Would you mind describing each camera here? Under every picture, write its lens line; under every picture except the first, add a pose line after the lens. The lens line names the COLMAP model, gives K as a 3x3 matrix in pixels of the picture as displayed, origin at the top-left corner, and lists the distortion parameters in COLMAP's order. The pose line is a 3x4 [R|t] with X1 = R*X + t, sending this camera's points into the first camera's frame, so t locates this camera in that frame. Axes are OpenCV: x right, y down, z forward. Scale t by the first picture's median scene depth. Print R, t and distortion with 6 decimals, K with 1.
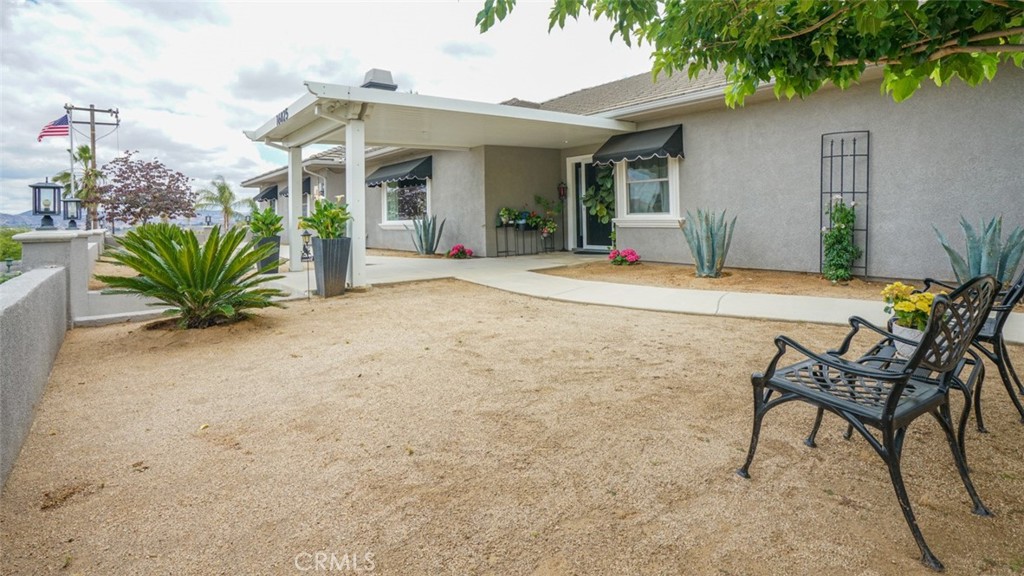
lens RADIAL K [[498.9, 0, 512.0], [0, 498.9, 288.0], [0, 0, 1]] dist [-0.121928, 0.030269]
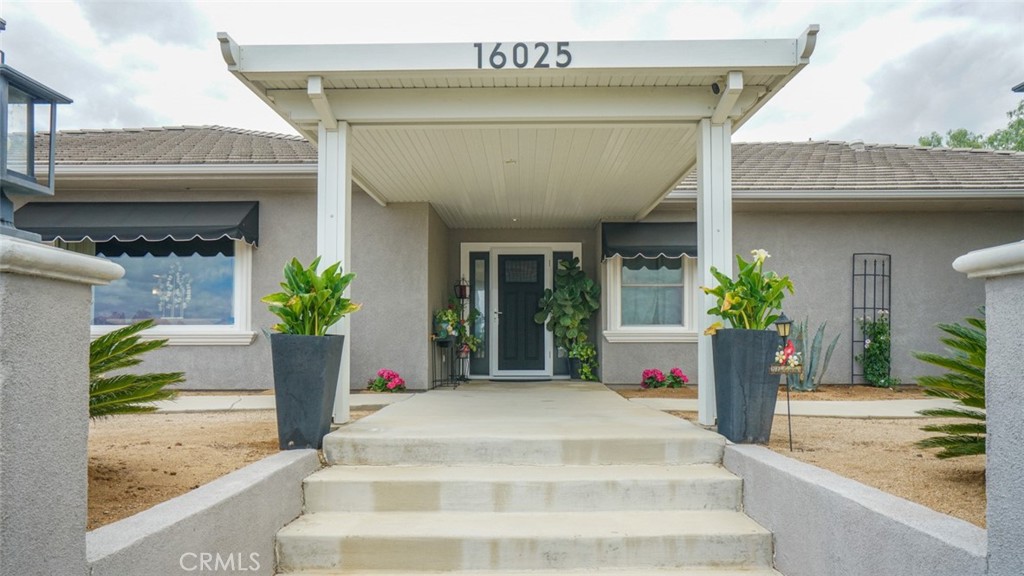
lens RADIAL K [[689.3, 0, 515.0], [0, 689.3, 320.0], [0, 0, 1]] dist [-0.059170, 0.002744]
pose [[0.631634, 0.038611, 0.774305, -0.704831], [0.087606, 0.988807, -0.120771, -0.043200], [-0.770301, 0.144117, 0.621182, 0.465468]]
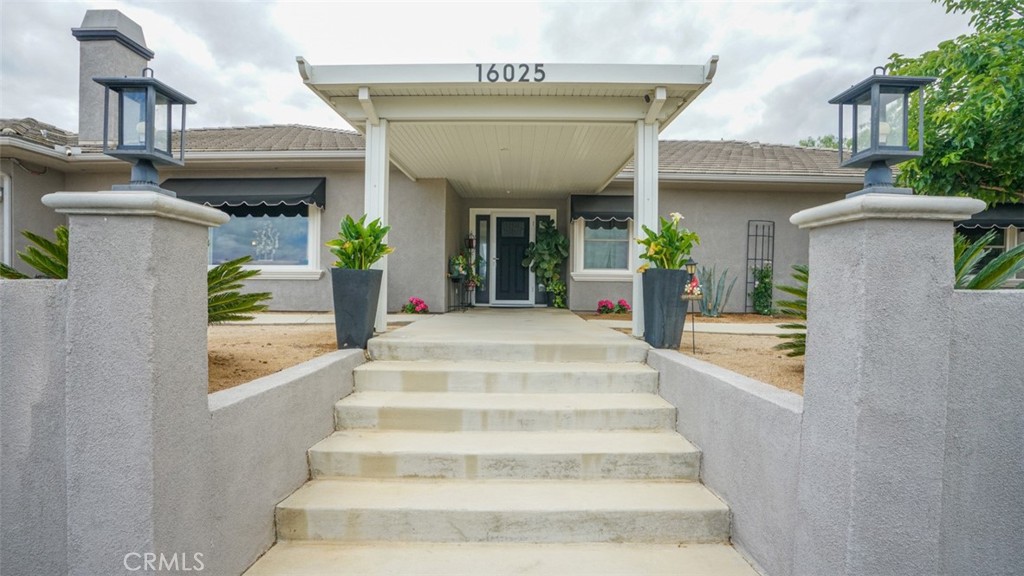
lens RADIAL K [[498.9, 0, 512.0], [0, 498.9, 288.0], [0, 0, 1]] dist [-0.121928, 0.030269]
pose [[0.630018, 0.012645, 0.776478, -0.708064], [0.076435, 0.994003, -0.078204, -0.035485], [-0.772810, 0.108620, 0.625273, 0.453729]]
